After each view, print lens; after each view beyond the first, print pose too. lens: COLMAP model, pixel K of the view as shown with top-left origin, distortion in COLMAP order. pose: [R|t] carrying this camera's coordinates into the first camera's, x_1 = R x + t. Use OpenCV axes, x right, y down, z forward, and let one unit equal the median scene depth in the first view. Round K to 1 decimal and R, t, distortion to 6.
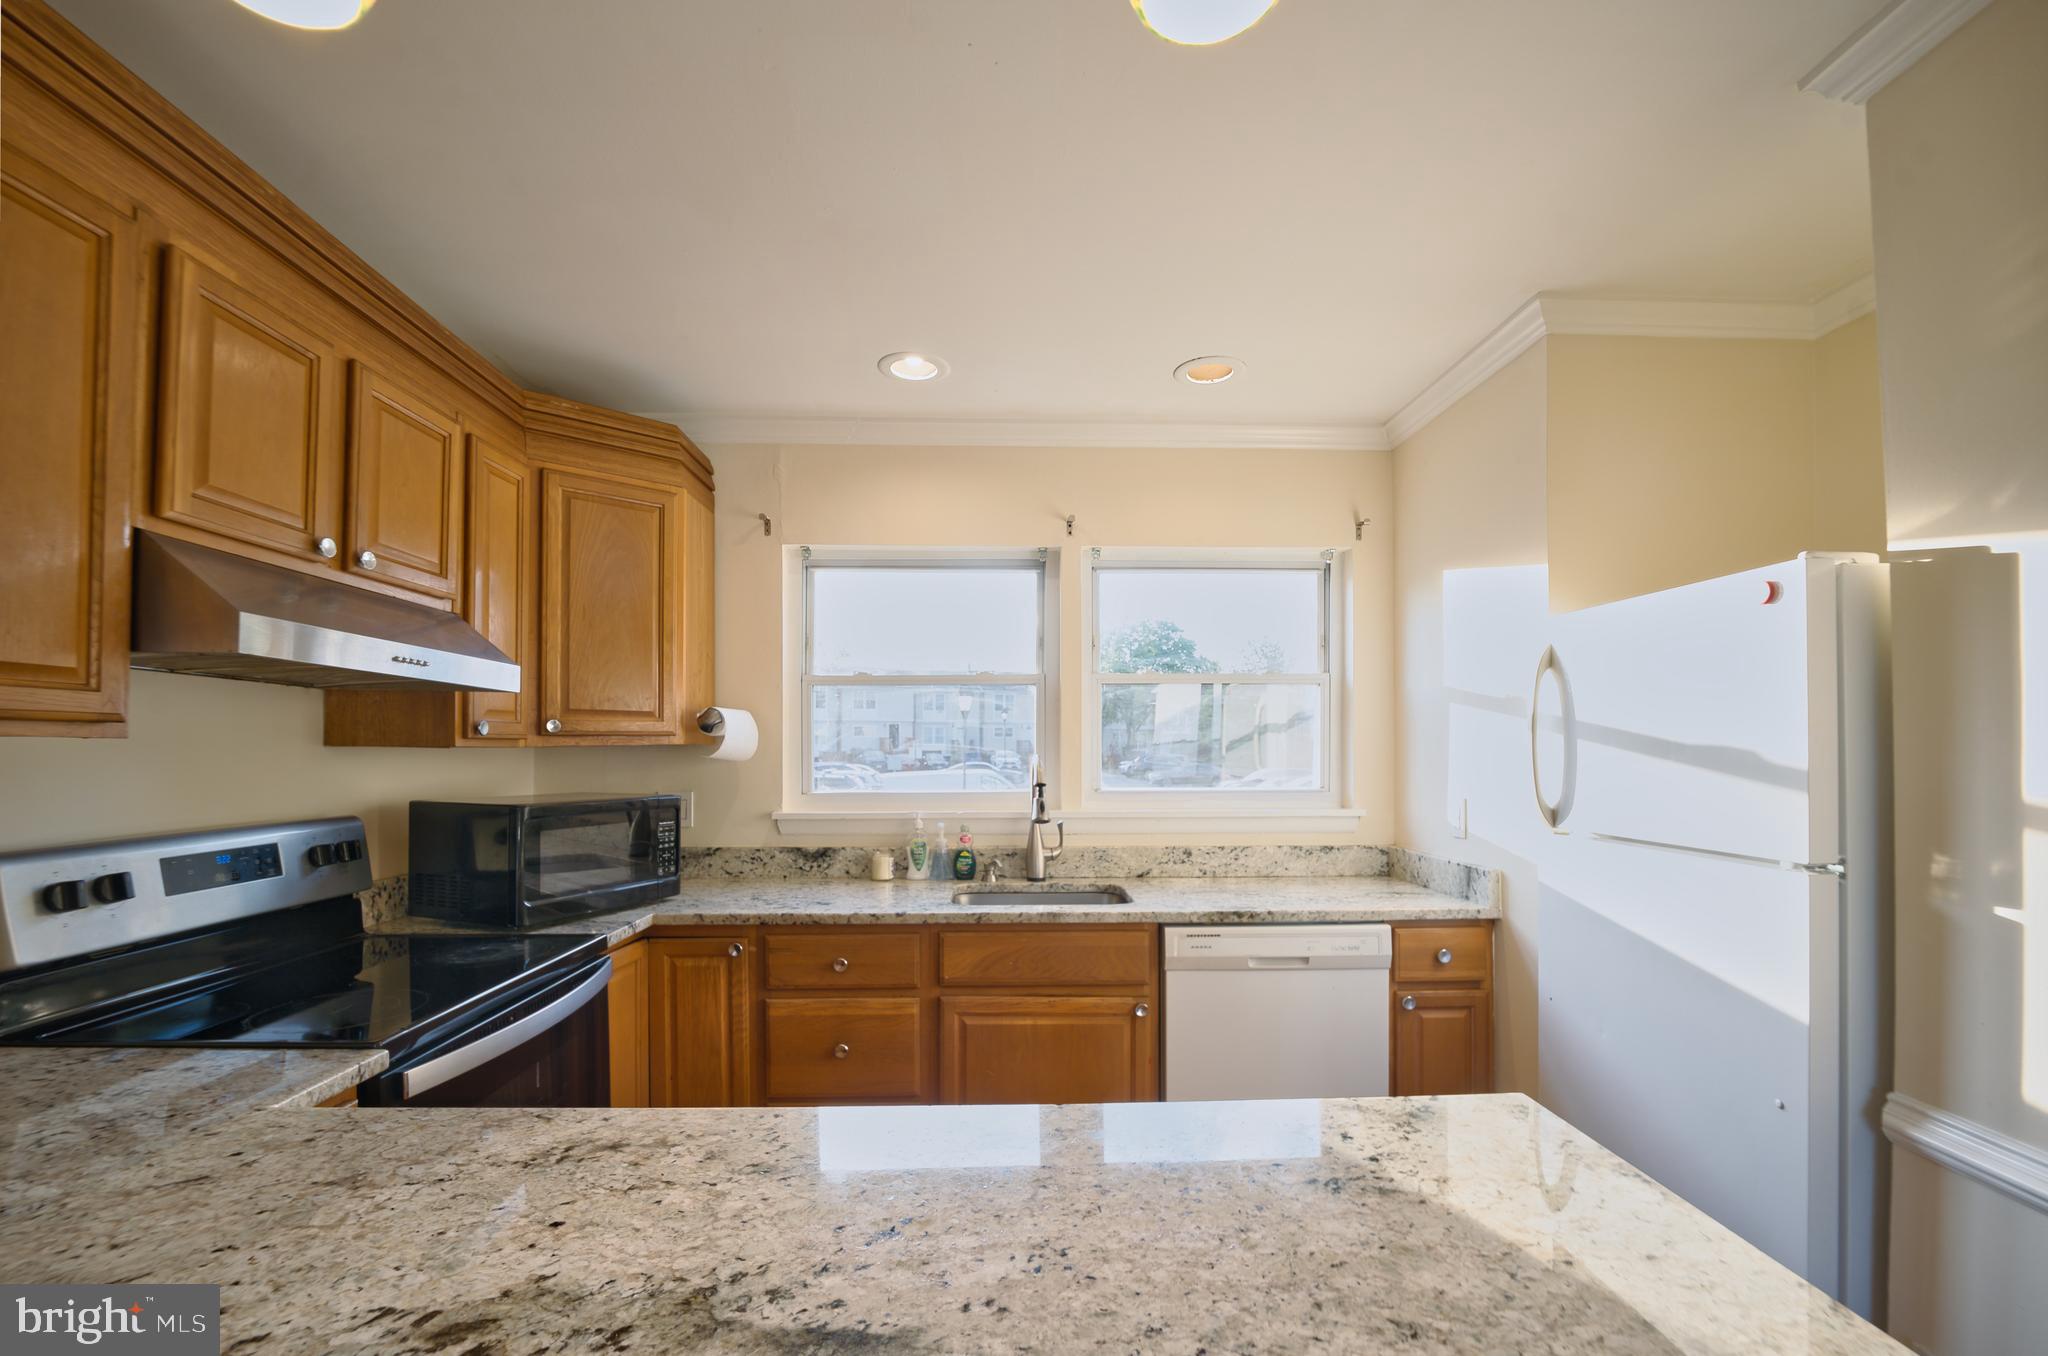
lens RADIAL K [[886.6, 0, 1026.8], [0, 886.6, 735.2], [0, 0, 1]] dist [-0.025034, 0.000073]
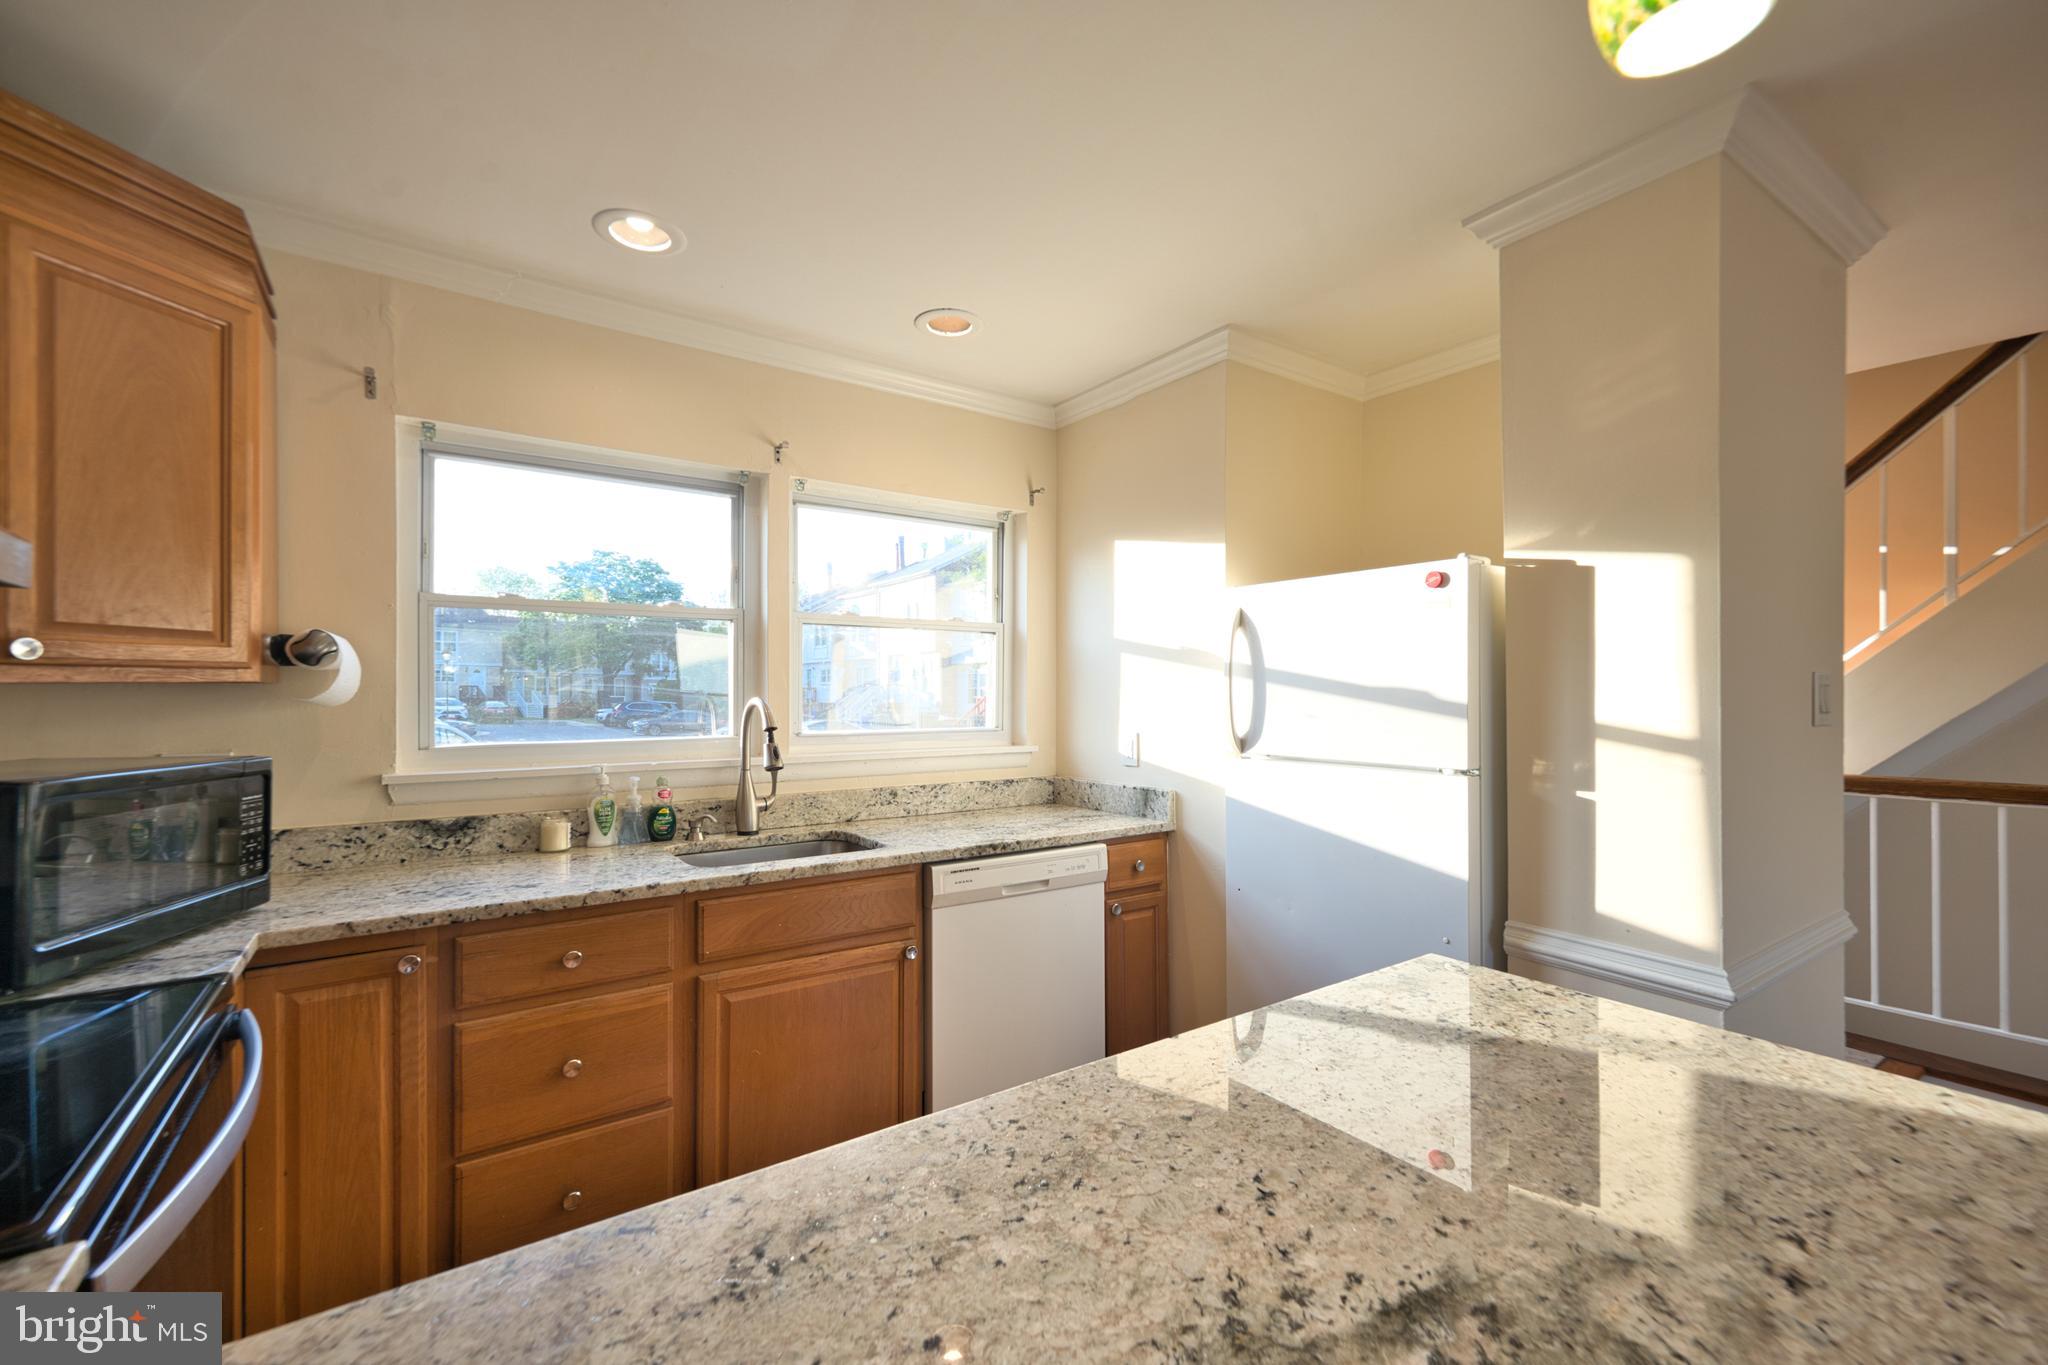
lens RADIAL K [[854.0, 0, 1024.0], [0, 854.0, 682.5], [0, 0, 1]] dist [0.015068, -0.000105]
pose [[0.832845, 0.008944, 0.553435, -0.296770], [-0.009378, 0.999954, -0.002046, 0.007670], [-0.553427, -0.003486, 0.832890, 0.128048]]
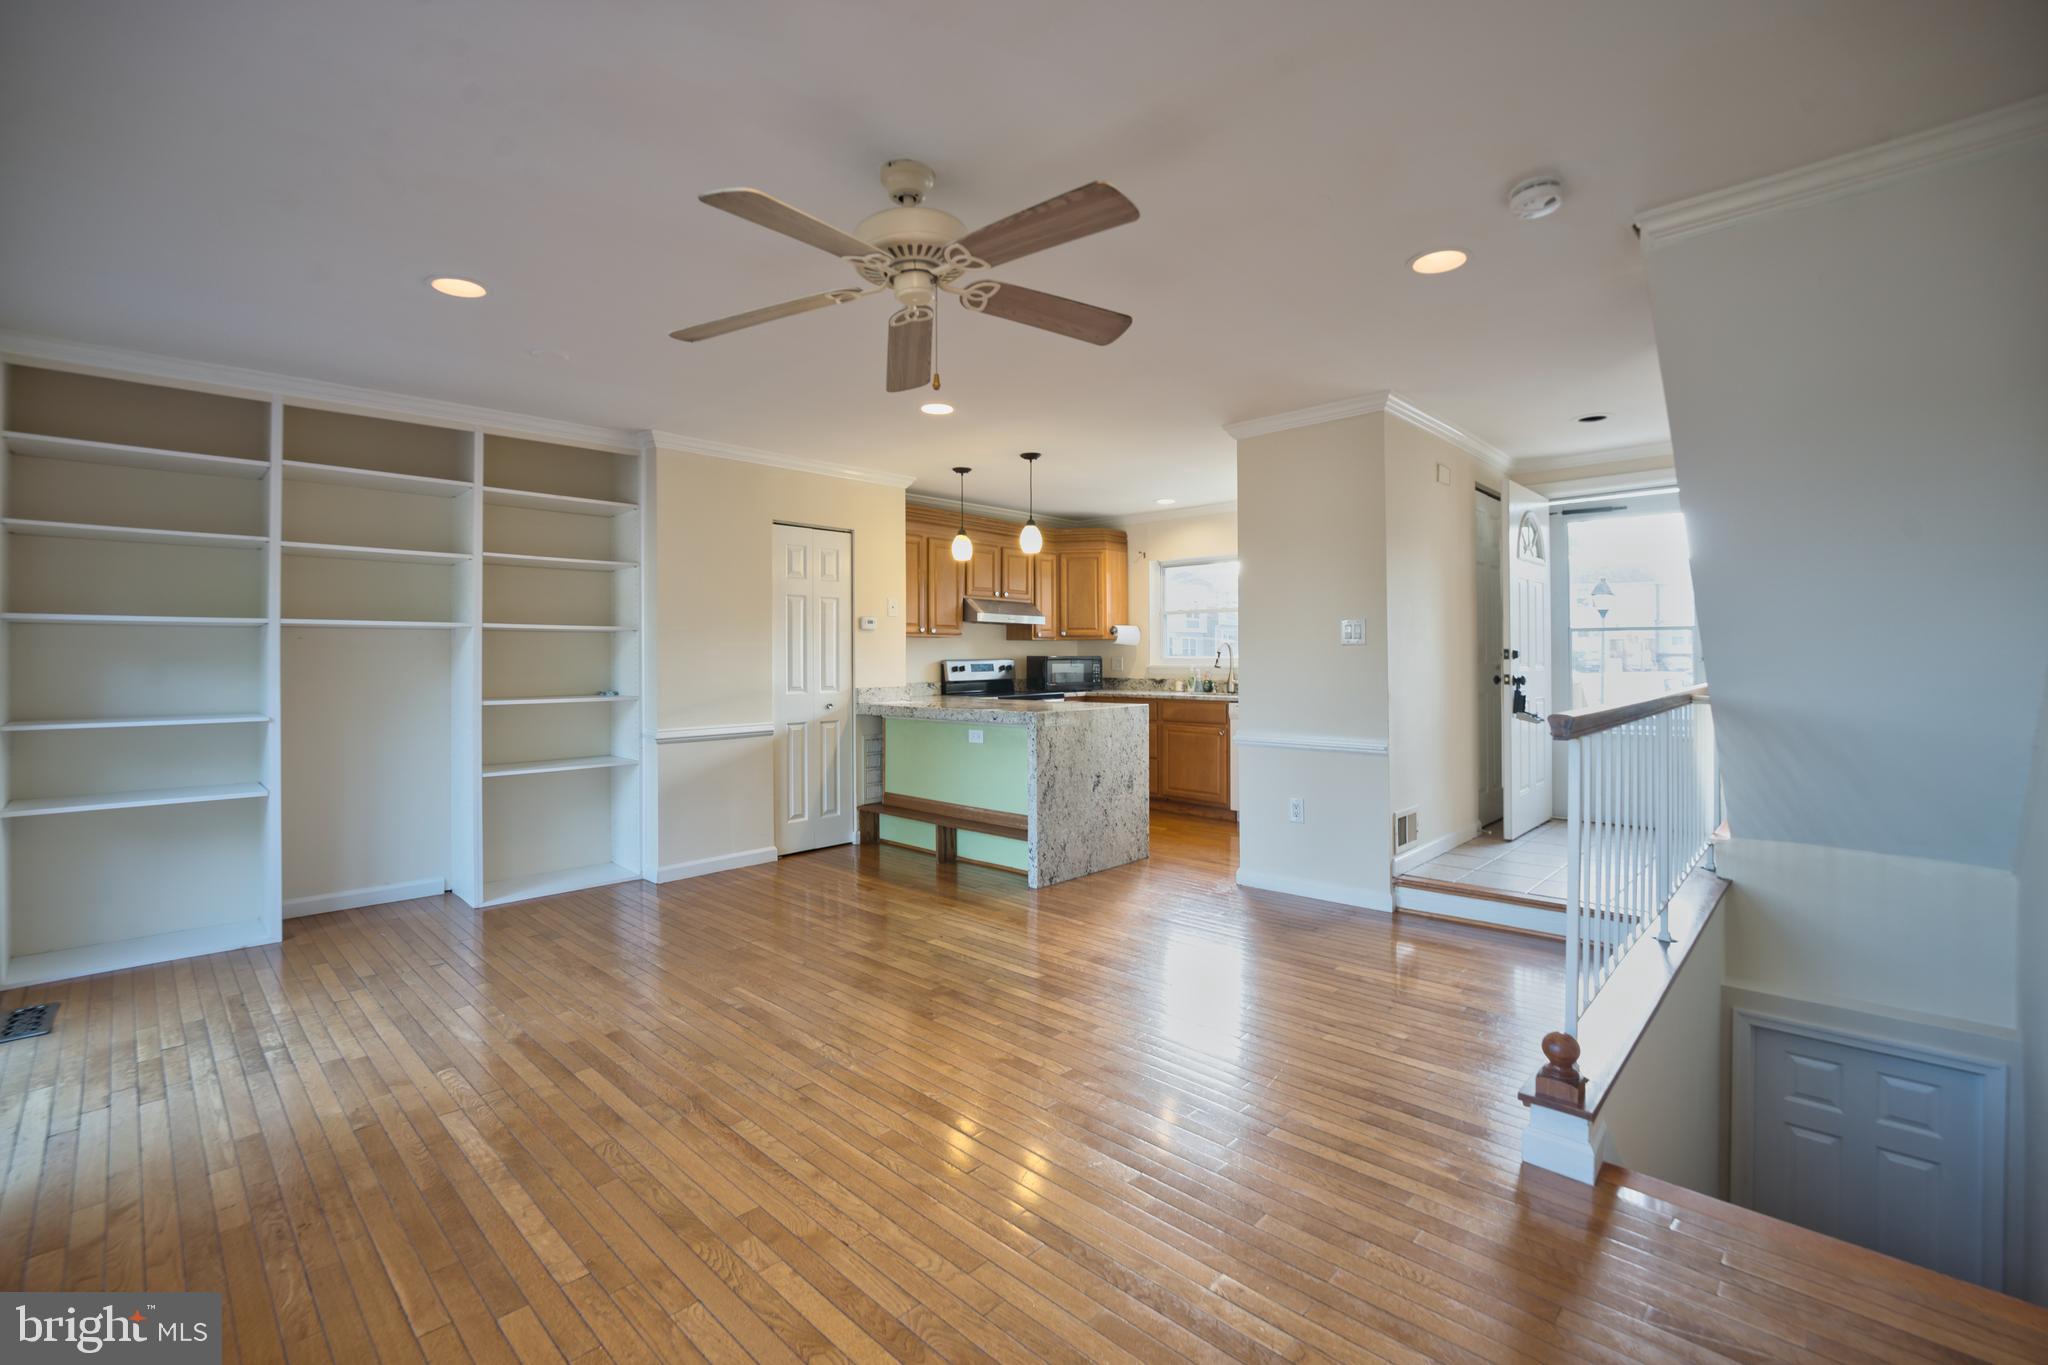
lens RADIAL K [[884.8, 0, 1024.4], [0, 884.8, 647.9], [0, 0, 1]] dist [-0.022526, 0.000388]
pose [[0.700076, -0.009411, -0.714006, 1.644454], [0.014784, 0.999890, 0.001316, 0.034055], [0.713915, -0.011477, 0.700138, -1.344018]]
